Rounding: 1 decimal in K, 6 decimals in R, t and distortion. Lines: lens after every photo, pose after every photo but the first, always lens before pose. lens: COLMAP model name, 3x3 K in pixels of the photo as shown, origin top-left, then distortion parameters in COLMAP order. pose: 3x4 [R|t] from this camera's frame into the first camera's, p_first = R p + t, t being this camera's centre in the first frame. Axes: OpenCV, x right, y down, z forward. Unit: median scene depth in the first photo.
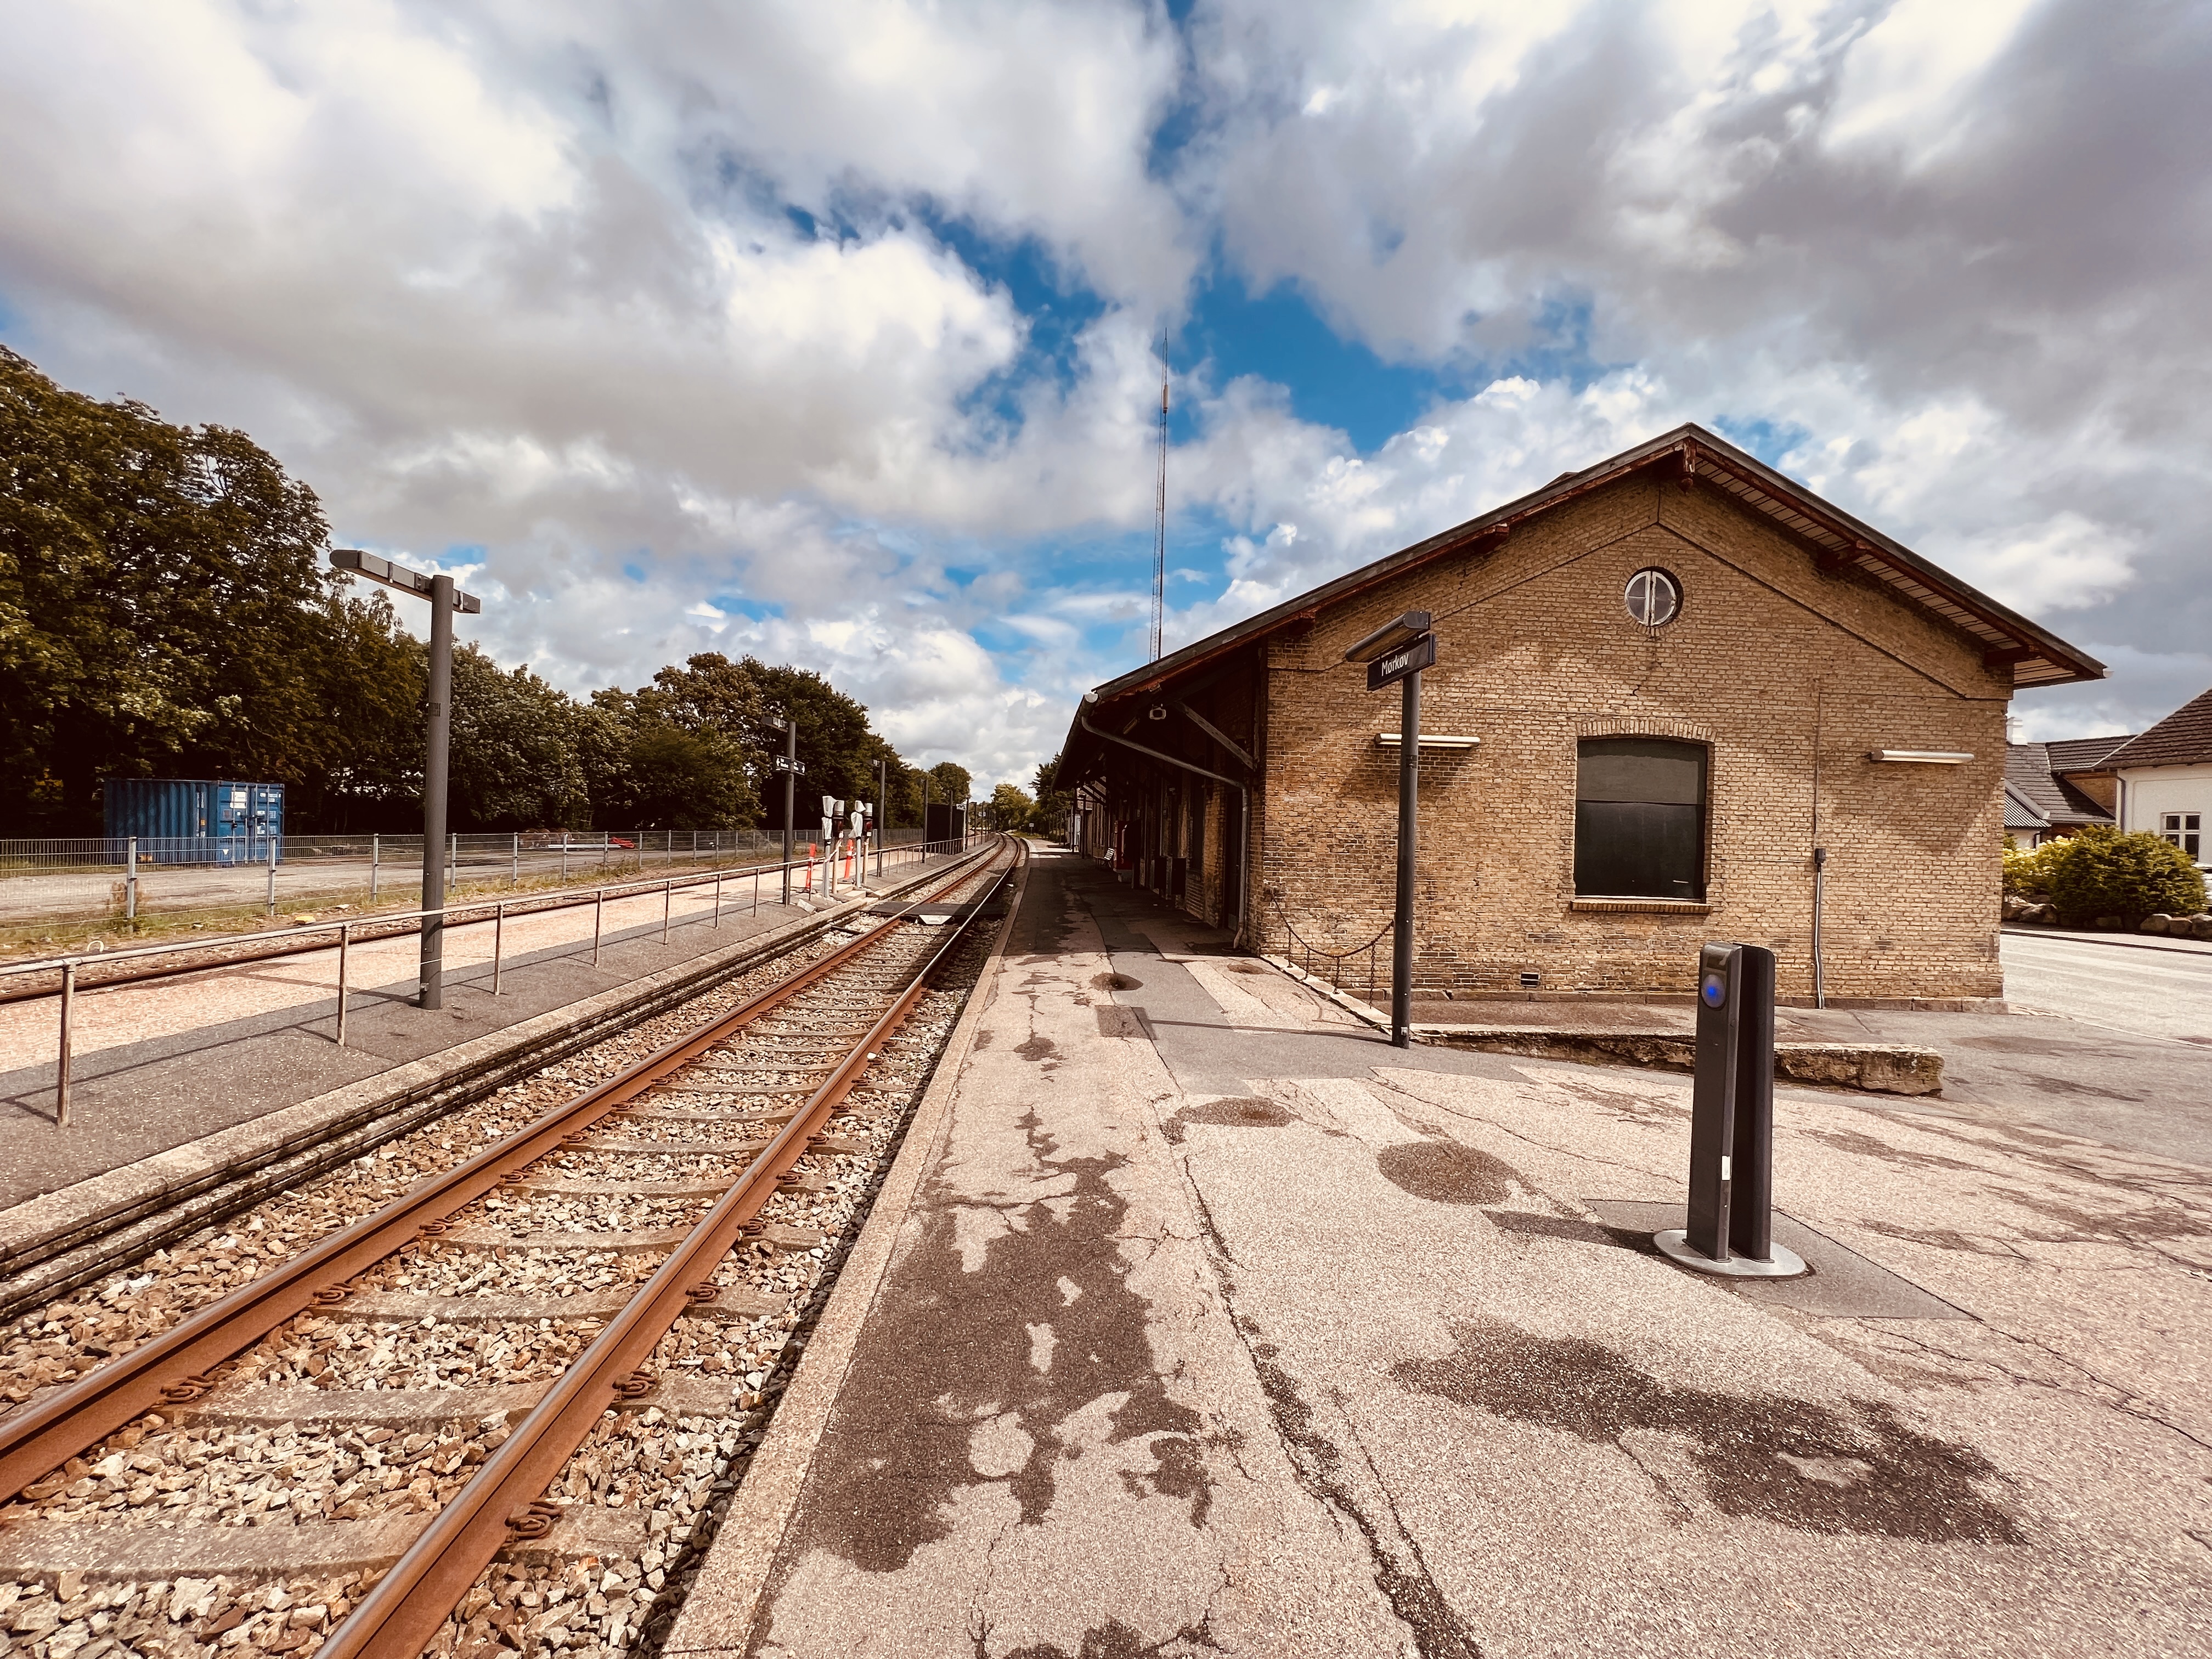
lens RADIAL K [[883.1, 0, 1108.7], [0, 883.1, 829.7], [0, 0, 1]] dist [0.000609, 0.000551]
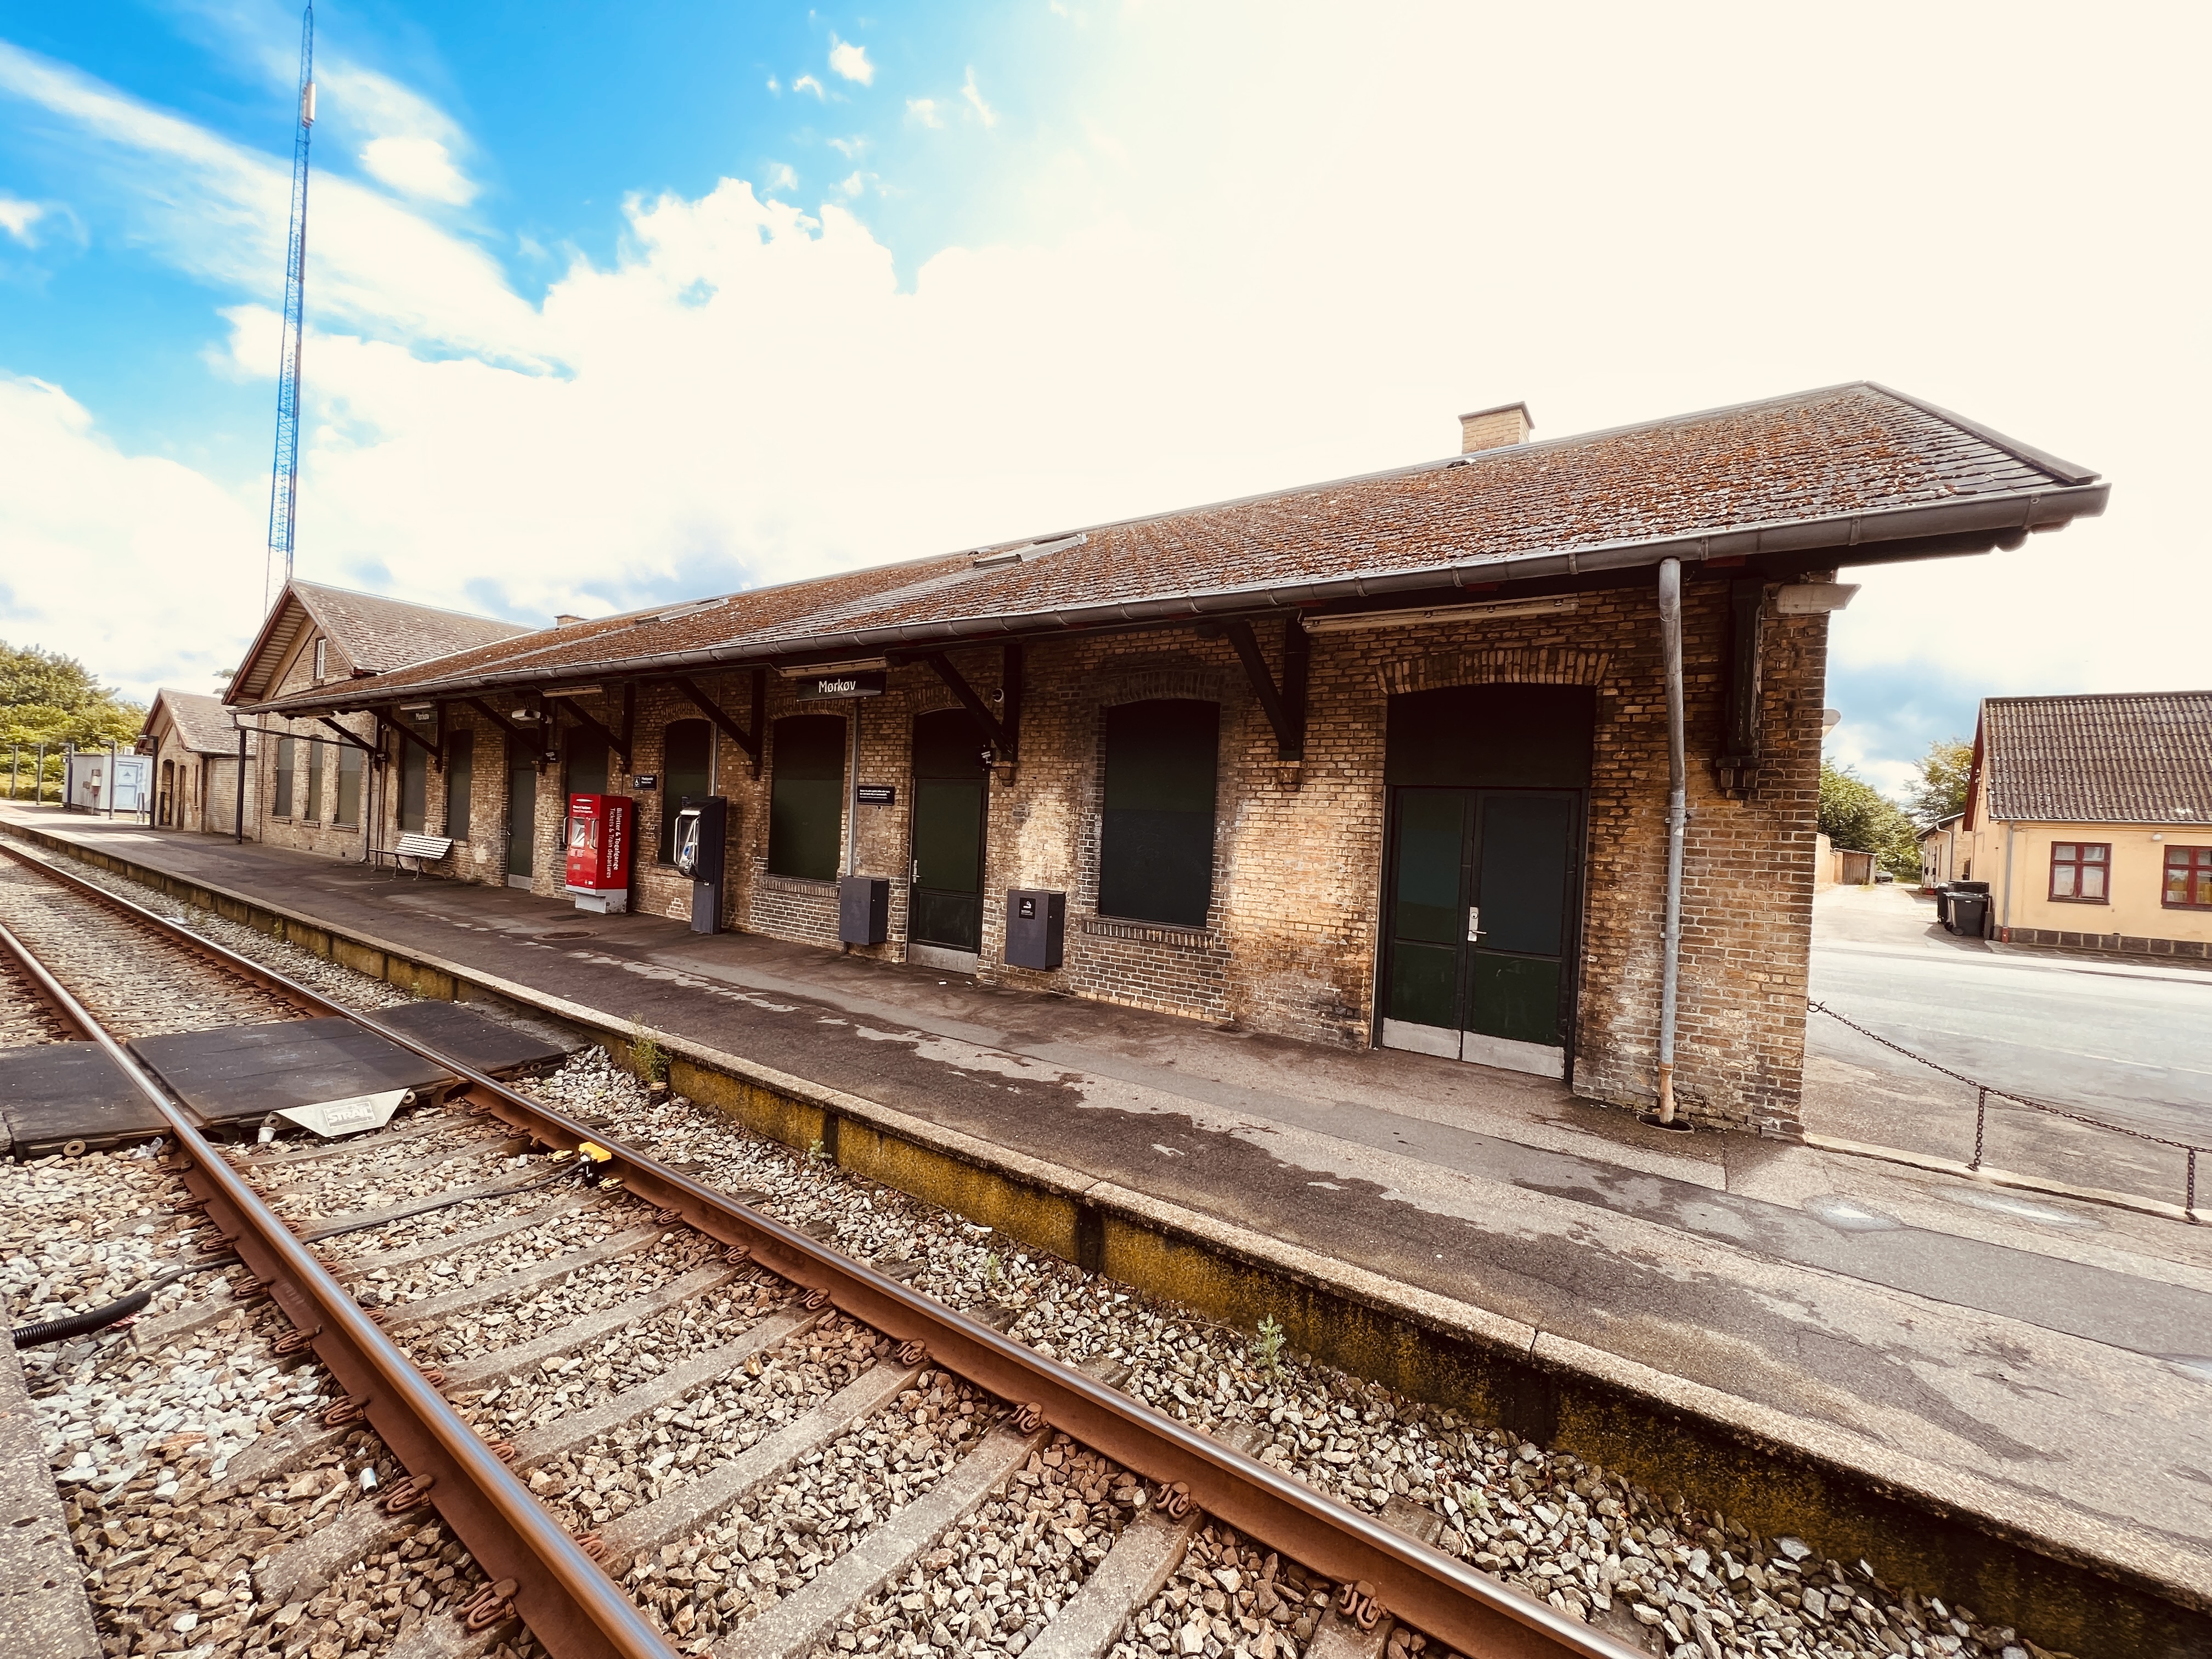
lens RADIAL K [[883.1, 0, 1109.7], [0, 883.1, 828.8], [0, 0, 1]] dist [0.000609, 0.000551]
pose [[0.631654, 0.003395, 0.775243, -0.433089], [-0.035323, 0.999078, 0.024405, -0.026275], [-0.774445, -0.042800, 0.631191, 0.957606]]
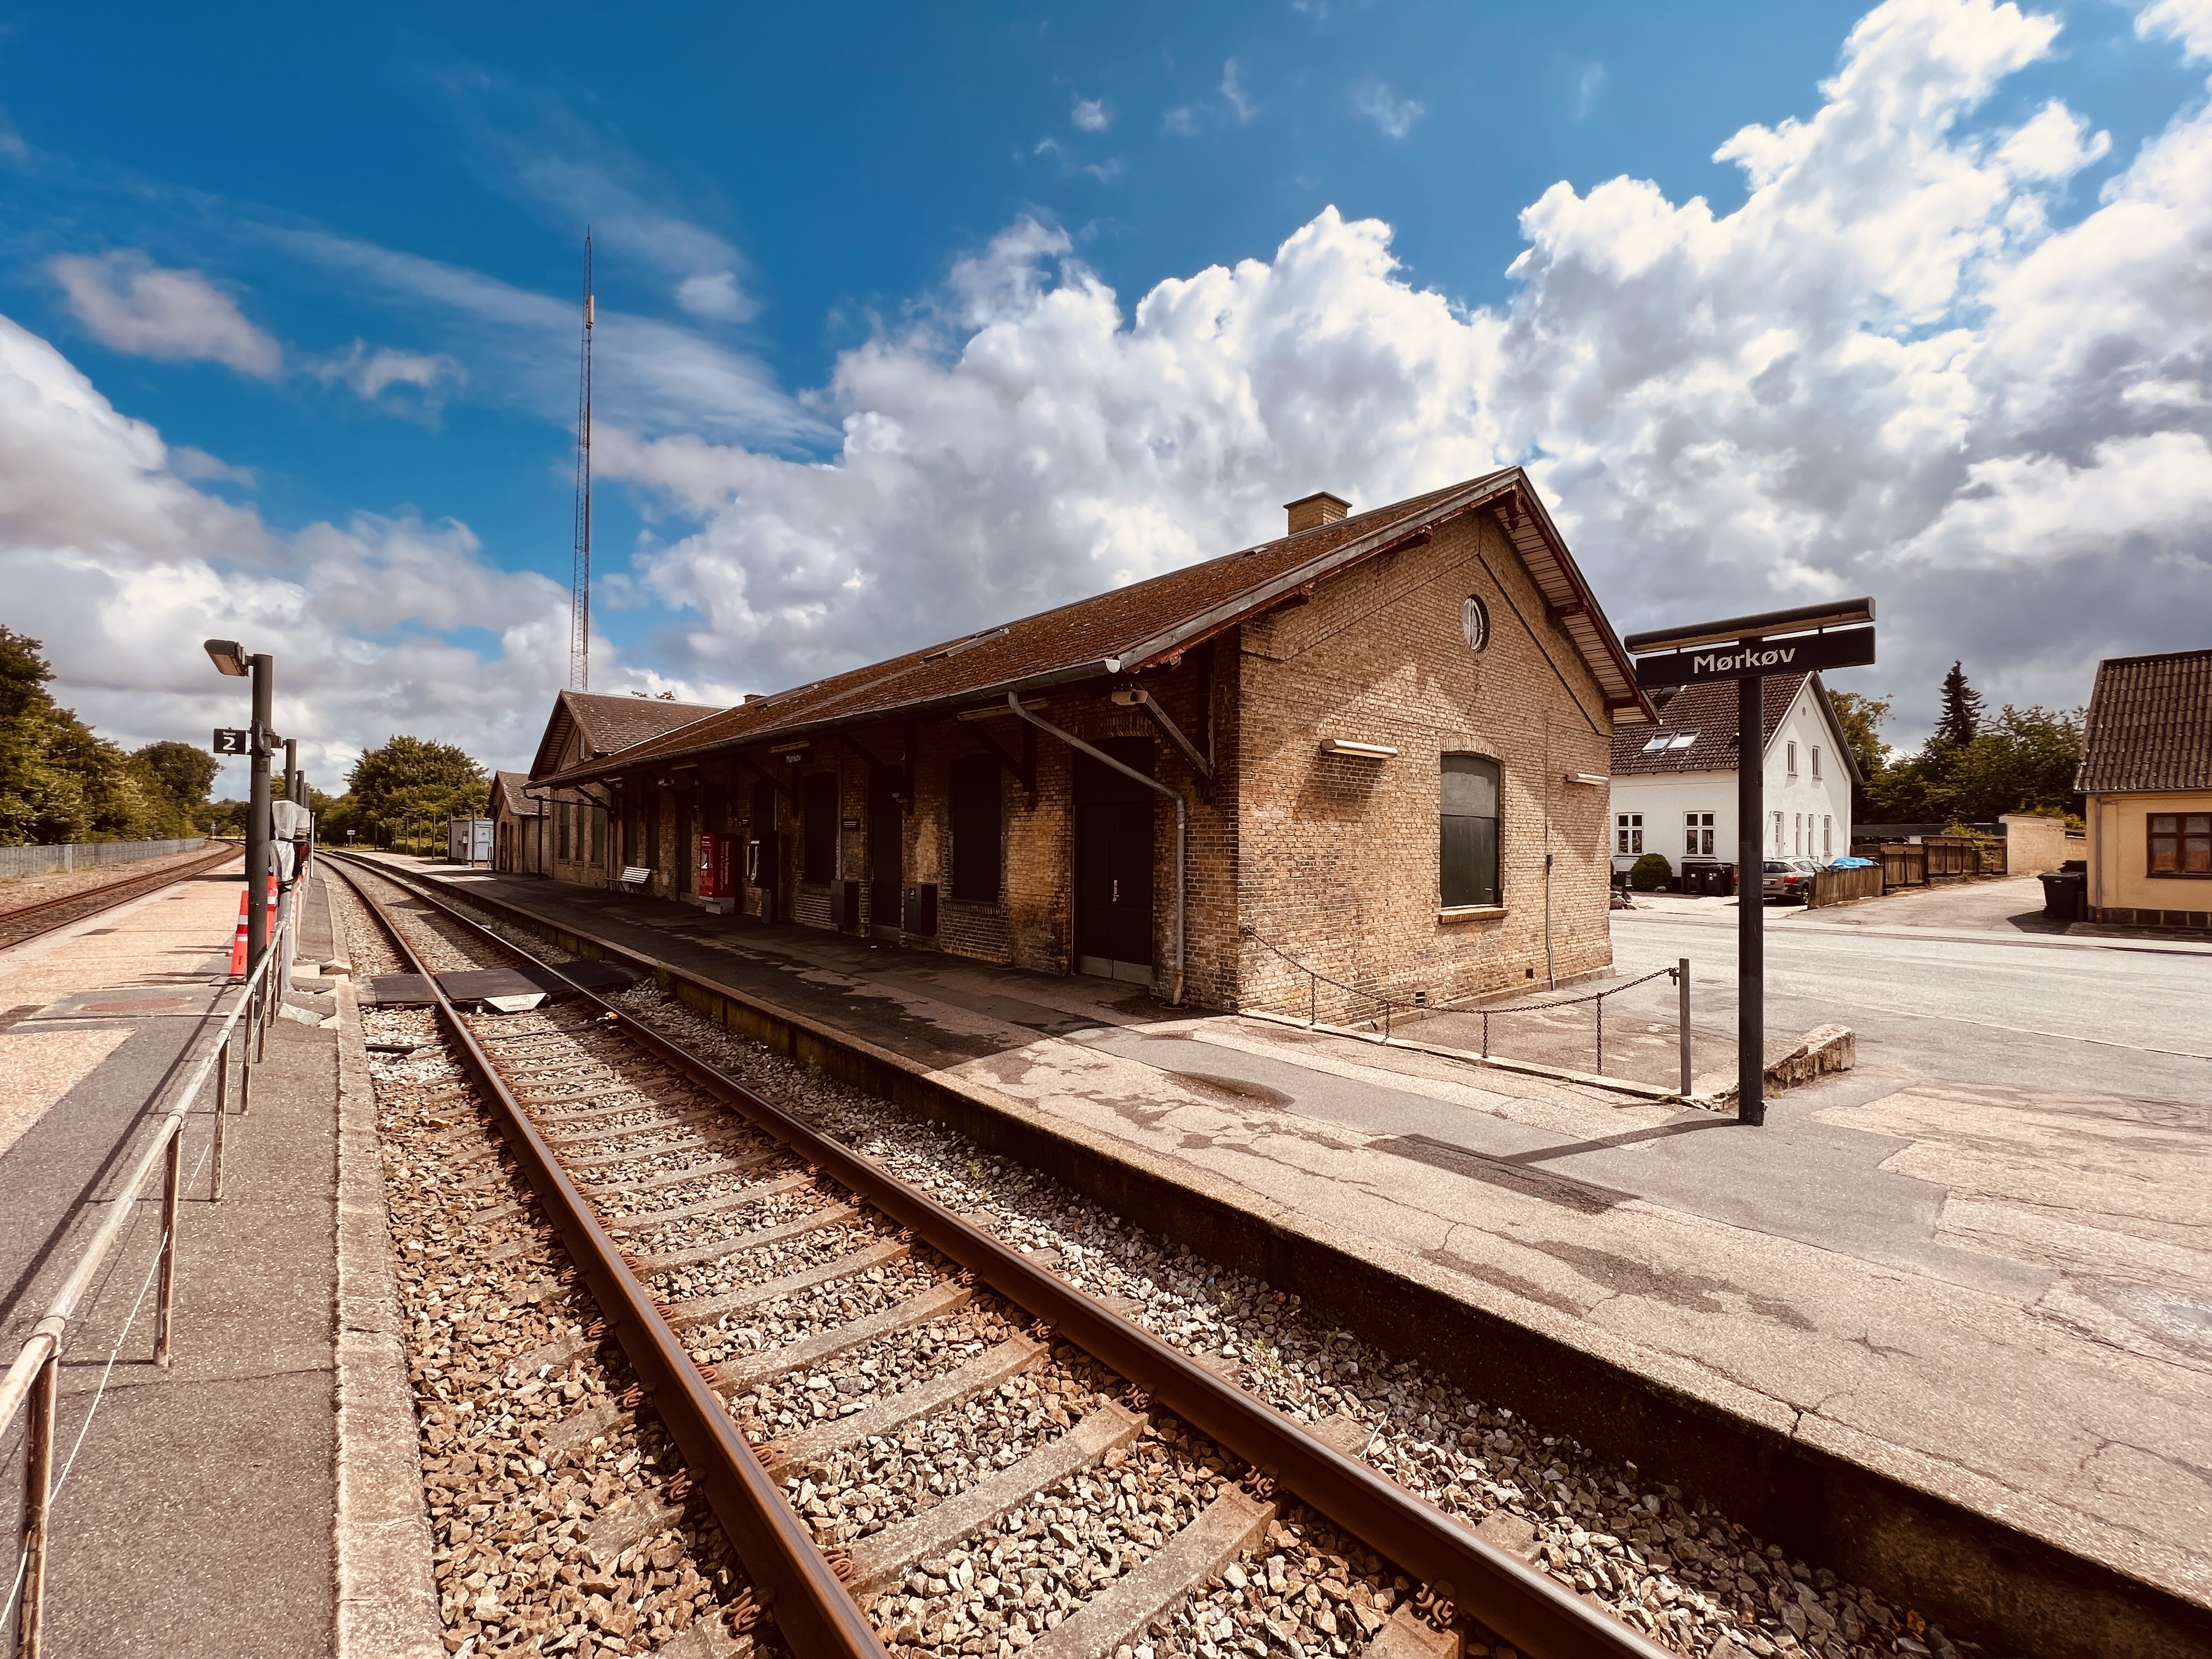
lens RADIAL K [[883.1, 0, 1108.6], [0, 883.1, 824.8], [0, 0, 1]] dist [0.000609, 0.000551]
pose [[0.794433, -0.009299, 0.607280, -0.388237], [0.011855, 0.999930, -0.000196, -0.025762], [-0.607236, 0.007355, 0.794487, 0.426668]]
